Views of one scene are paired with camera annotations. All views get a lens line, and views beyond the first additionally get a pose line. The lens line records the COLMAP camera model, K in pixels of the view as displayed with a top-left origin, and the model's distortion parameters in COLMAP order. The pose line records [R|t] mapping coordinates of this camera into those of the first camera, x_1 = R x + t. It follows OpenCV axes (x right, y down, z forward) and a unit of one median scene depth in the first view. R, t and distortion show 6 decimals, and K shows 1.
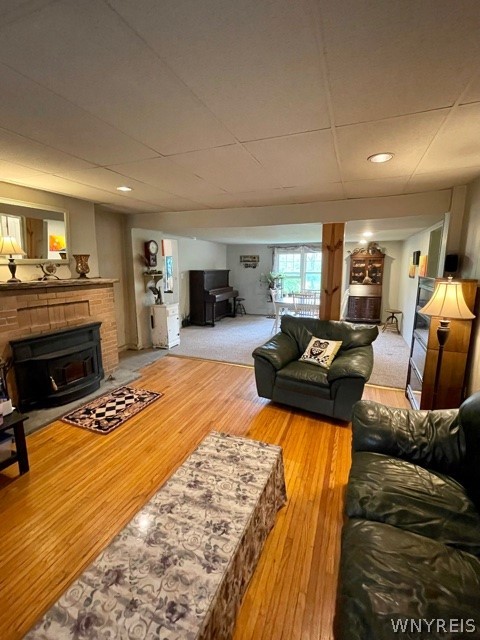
lens RADIAL K [[295.7, 0, 237.8], [0, 295.7, 321.5], [0, 0, 1]] dist [-0.002690, 0.000015]
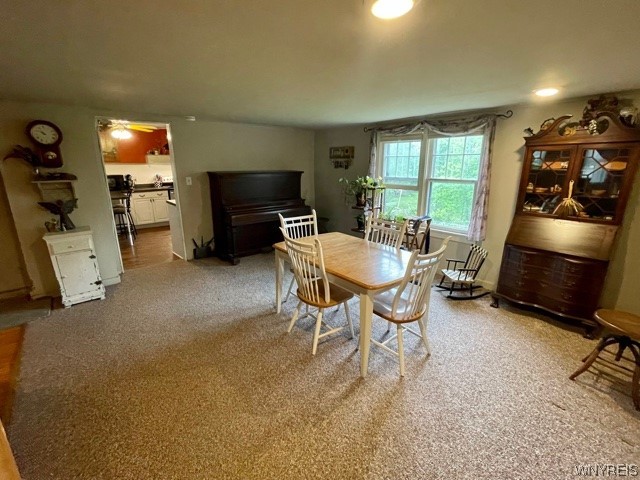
lens RADIAL K [[295.7, 0, 318.4], [0, 295.7, 239.3], [0, 0, 1]] dist [-0.002690, 0.000015]
pose [[0.872009, 0.125074, -0.473240, 0.319011], [-0.093261, 0.991546, 0.090212, -0.096190], [0.480522, -0.034531, 0.876302, 0.489608]]
